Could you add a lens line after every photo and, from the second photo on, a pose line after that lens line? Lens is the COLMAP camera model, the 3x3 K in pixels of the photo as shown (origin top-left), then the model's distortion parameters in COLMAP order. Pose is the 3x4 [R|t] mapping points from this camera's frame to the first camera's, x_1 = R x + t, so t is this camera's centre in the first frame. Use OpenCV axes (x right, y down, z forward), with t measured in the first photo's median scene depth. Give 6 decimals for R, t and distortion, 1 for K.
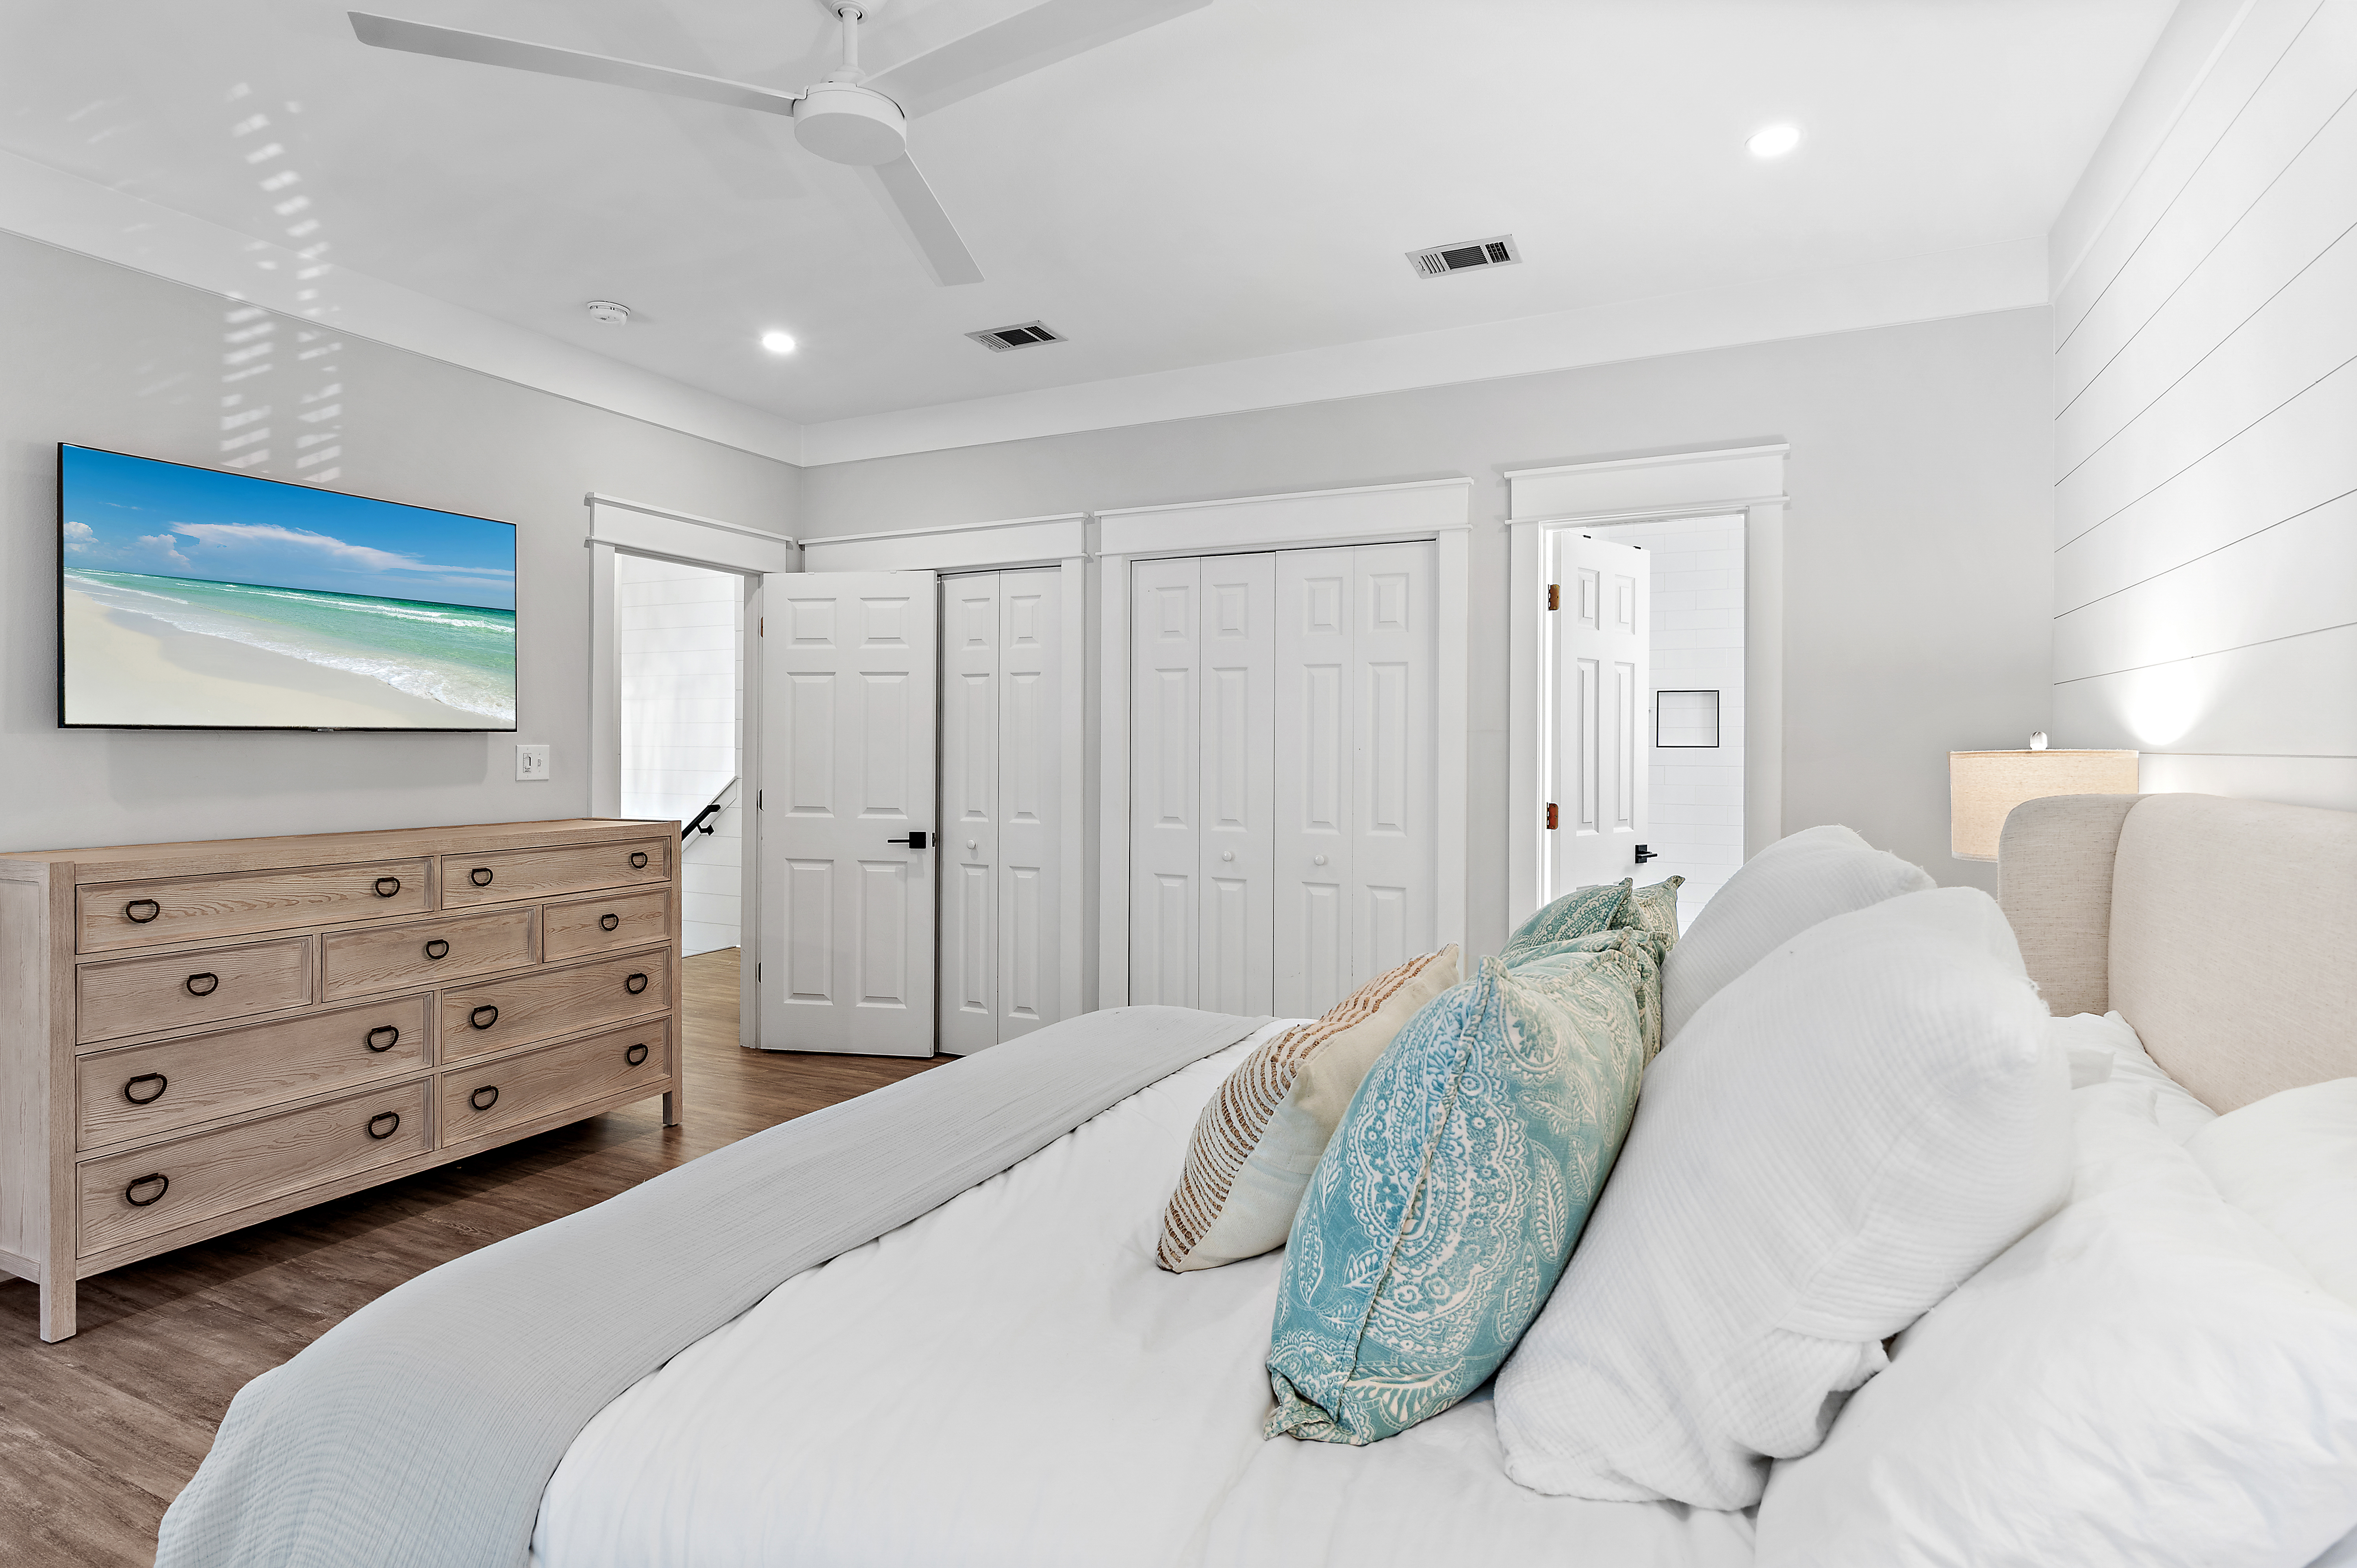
lens RADIAL K [[1217.3, 0, 1179.3], [0, 1217.3, 743.6], [0, 0, 1]] dist [-0.001209, 0.000184]
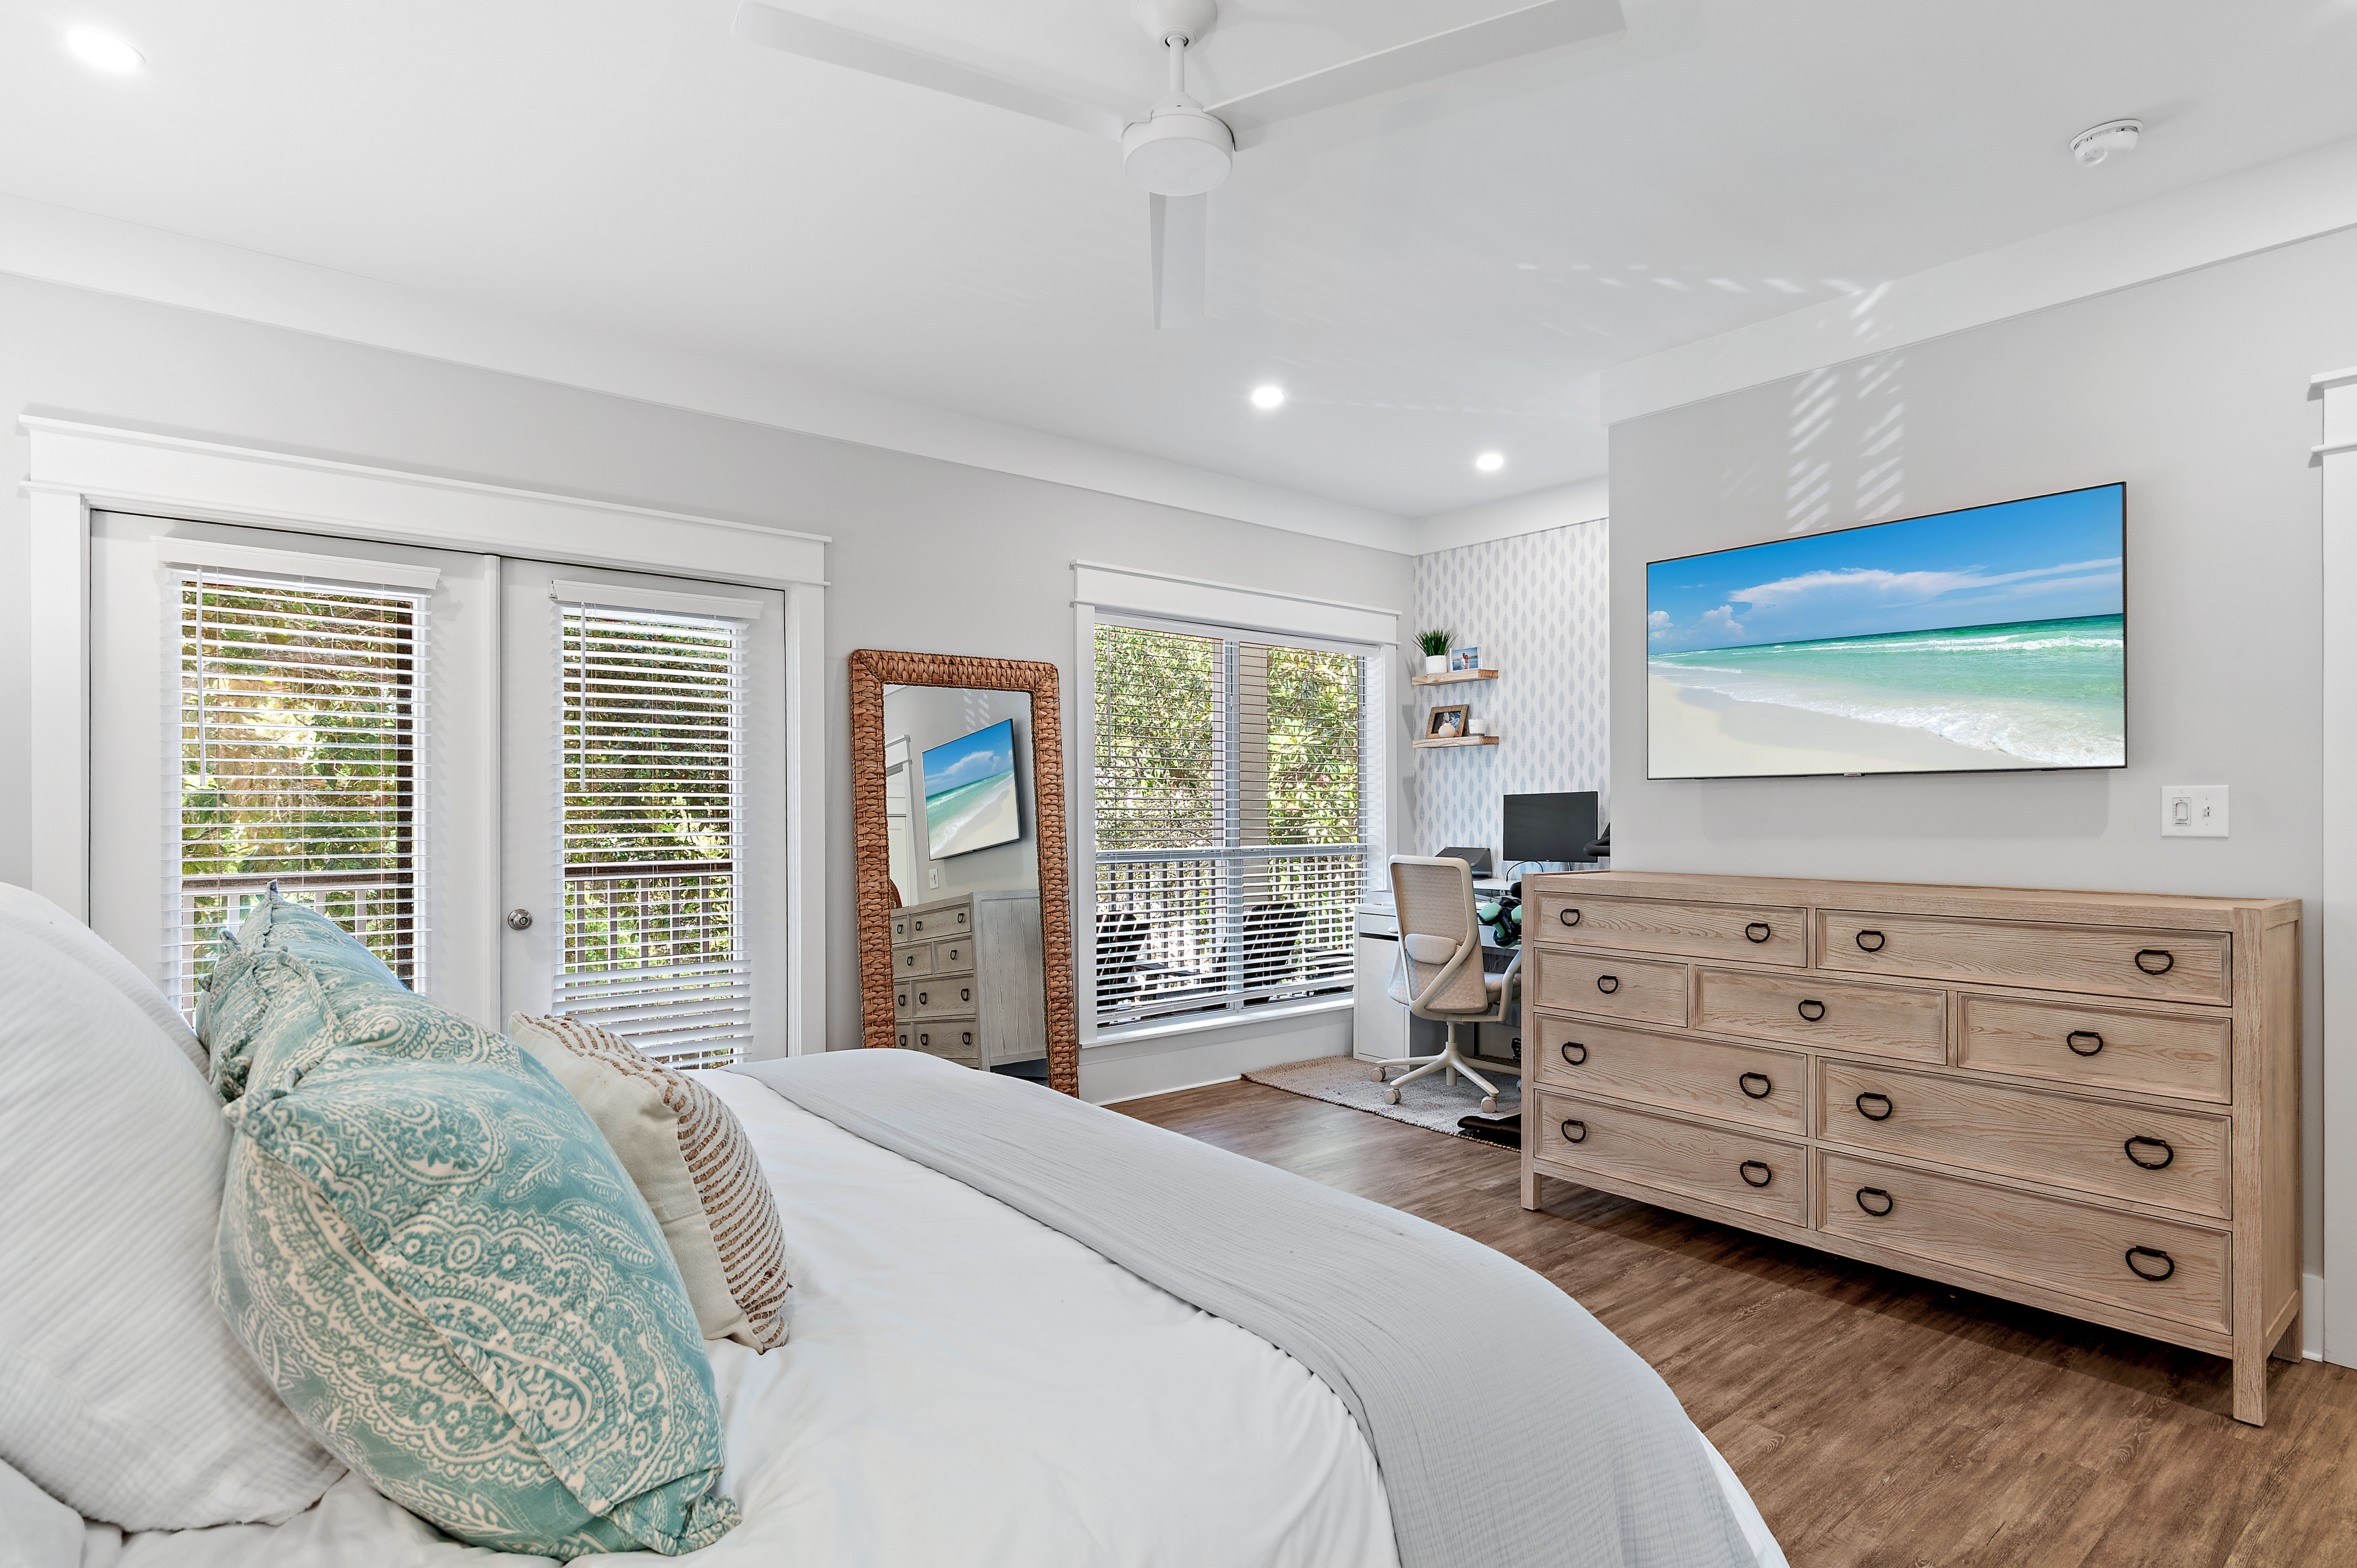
lens RADIAL K [[1197.0, 0, 1179.9], [0, 1197.0, 814.6], [0, 0, 1]] dist [0.003391, 0.000509]
pose [[-0.419975, 0.002160, -0.907533, 0.400745], [0.000790, 0.999998, 0.002015, 0.019268], [0.907535, 0.000129, -0.419975, 0.930614]]
